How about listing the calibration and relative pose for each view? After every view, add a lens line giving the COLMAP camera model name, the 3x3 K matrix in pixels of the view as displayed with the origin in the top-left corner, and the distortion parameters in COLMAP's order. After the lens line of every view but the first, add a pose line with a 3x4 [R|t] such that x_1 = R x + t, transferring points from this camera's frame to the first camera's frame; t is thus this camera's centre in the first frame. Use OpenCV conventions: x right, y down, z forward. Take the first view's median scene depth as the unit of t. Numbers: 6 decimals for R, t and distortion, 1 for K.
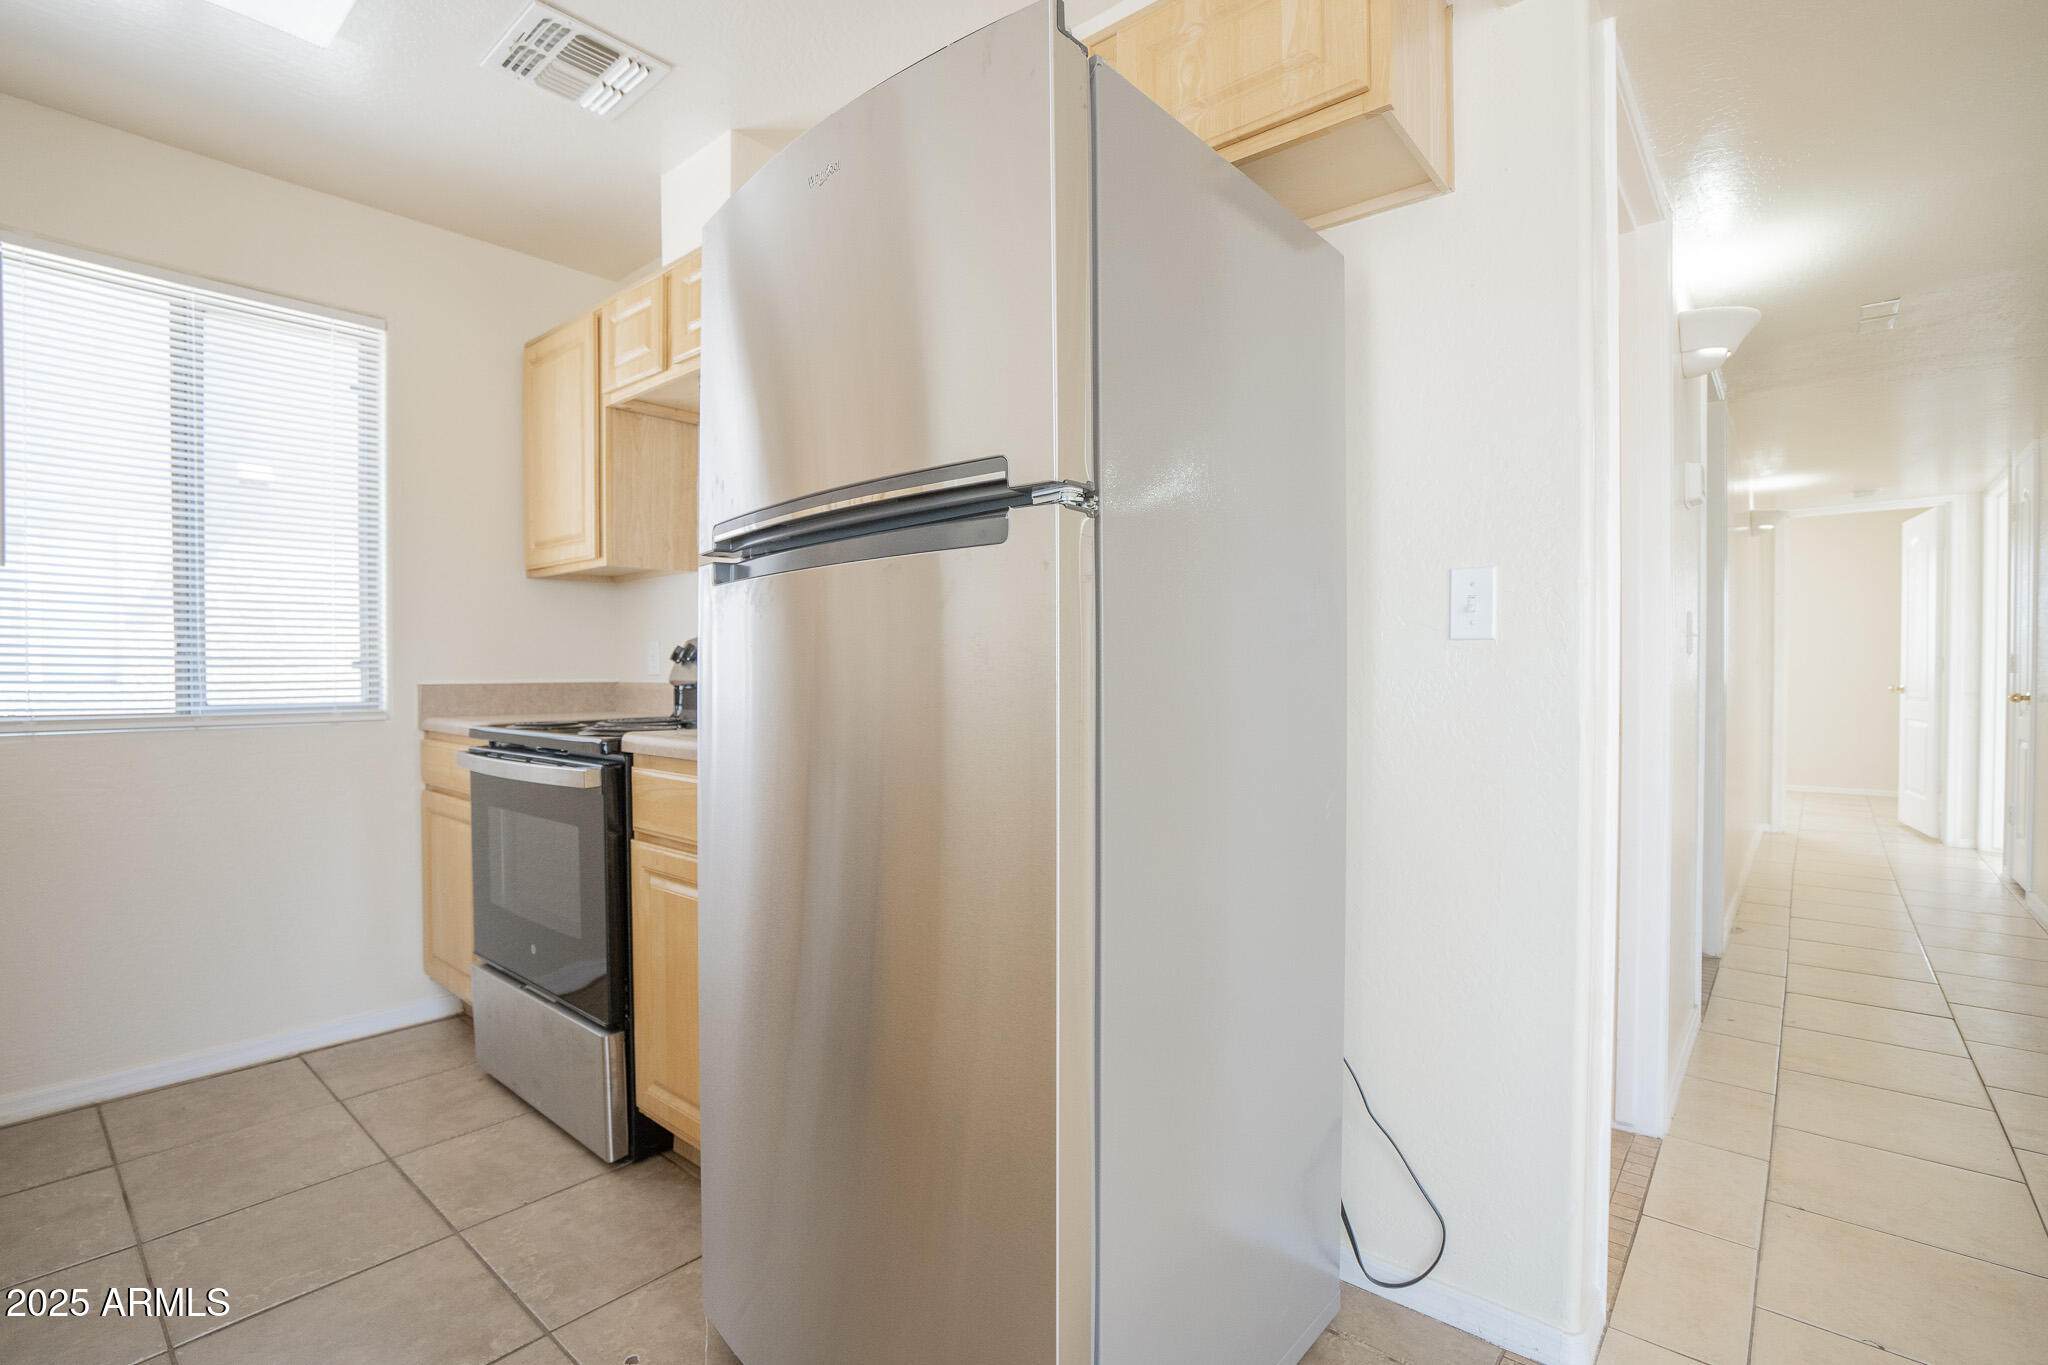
lens RADIAL K [[943.9, 0, 1015.4], [0, 943.9, 683.2], [0, 0, 1]] dist [-0.053023, 0.020731]
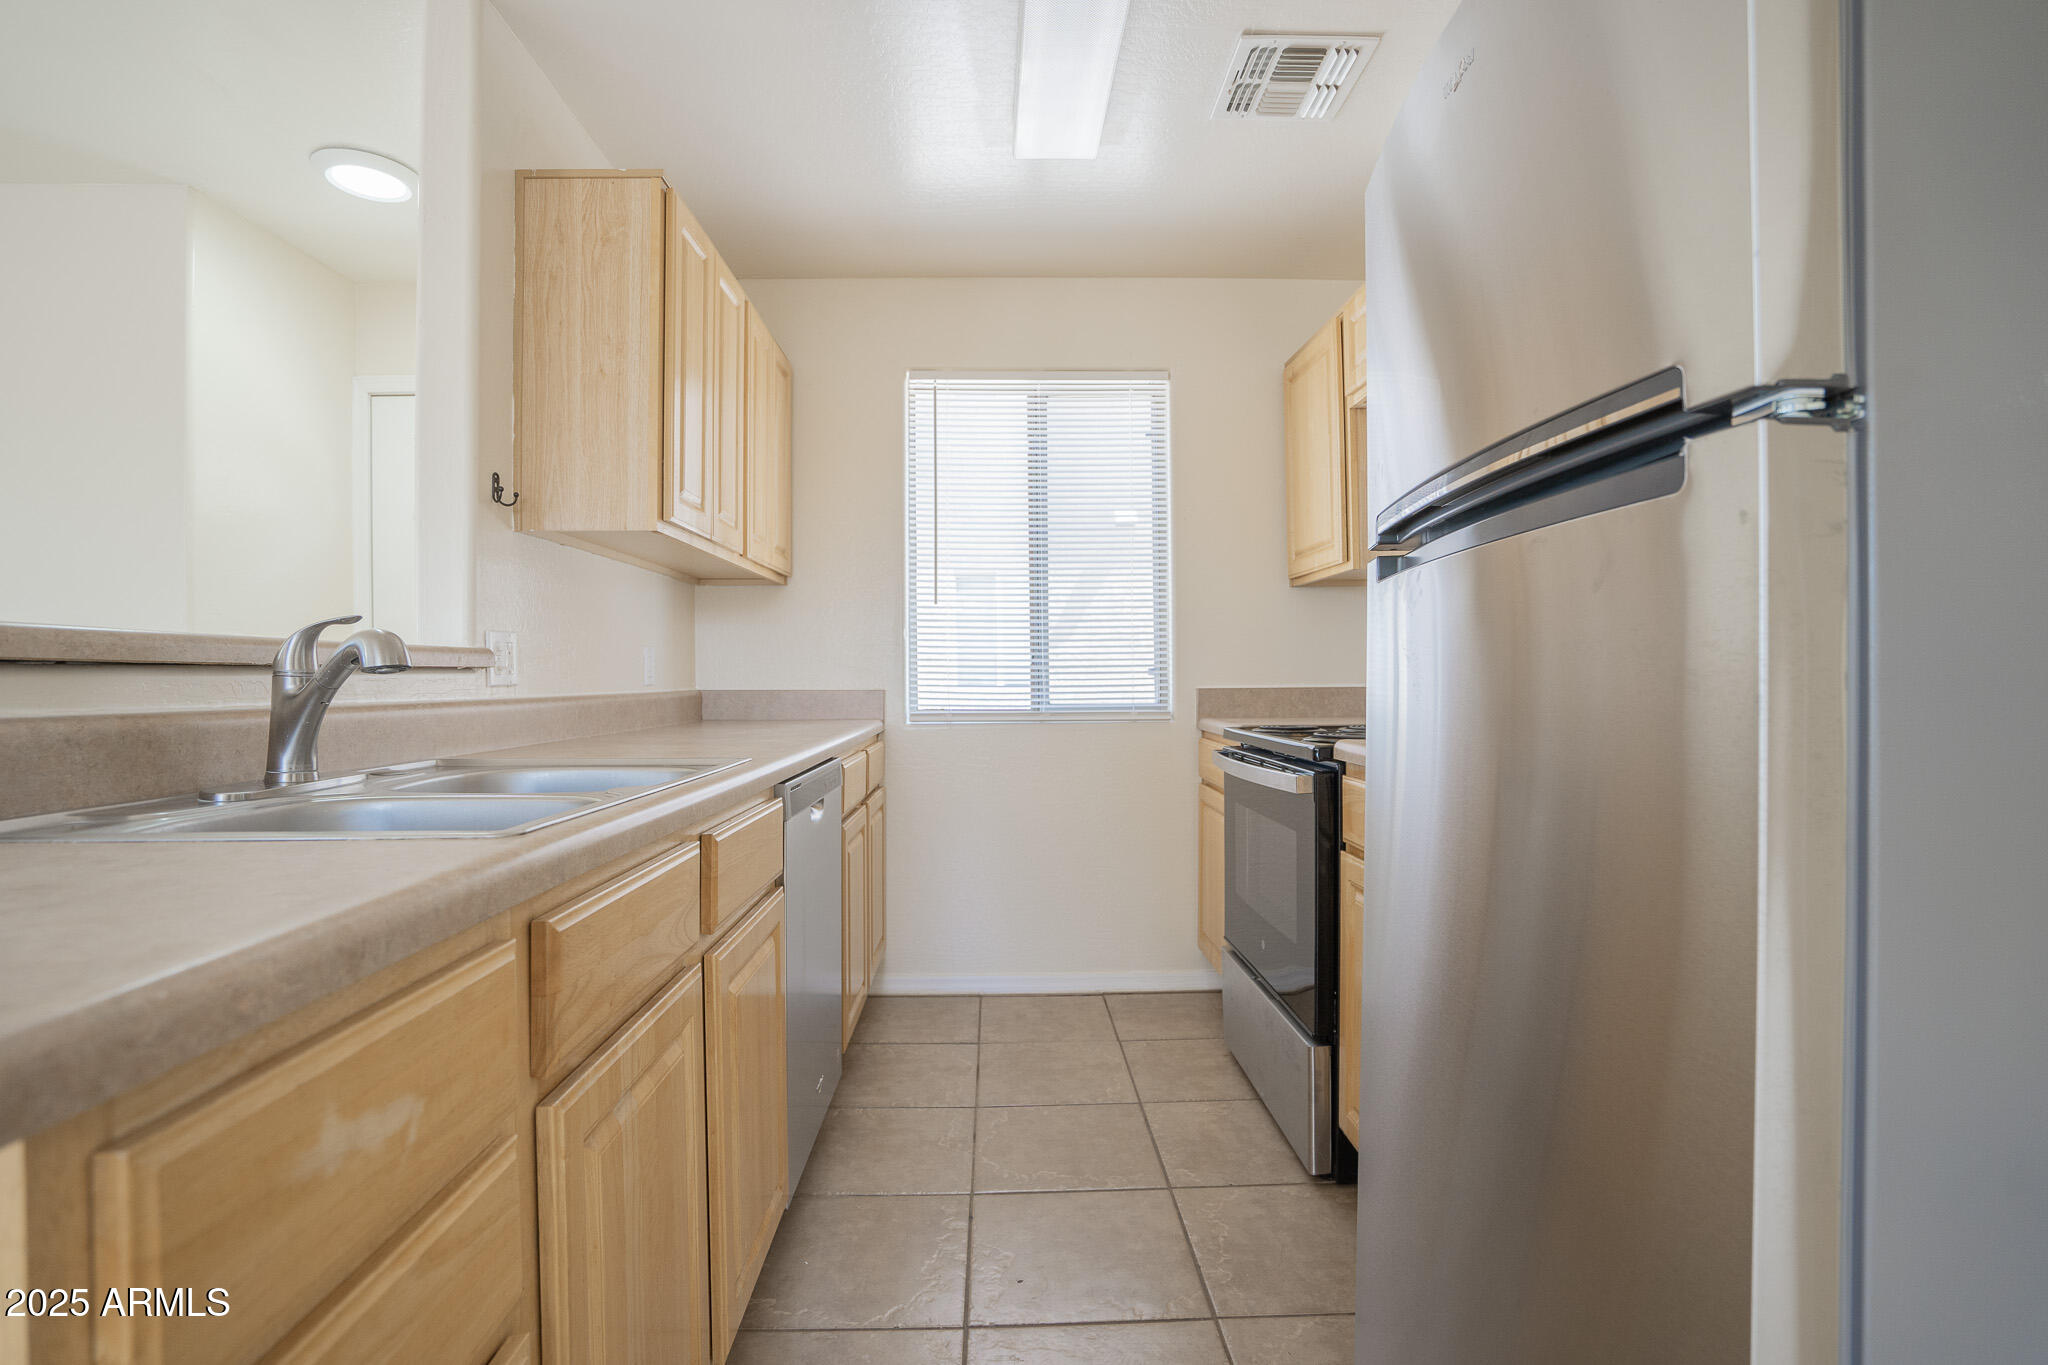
lens RADIAL K [[953.6, 0, 1018.3], [0, 953.6, 684.3], [0, 0, 1]] dist [-0.067976, 0.038209]
pose [[0.677487, 0.002265, -0.735531, 0.077169], [-0.004554, 0.999989, -0.001115, -0.002185], [0.735521, 0.004106, 0.677490, 0.087392]]
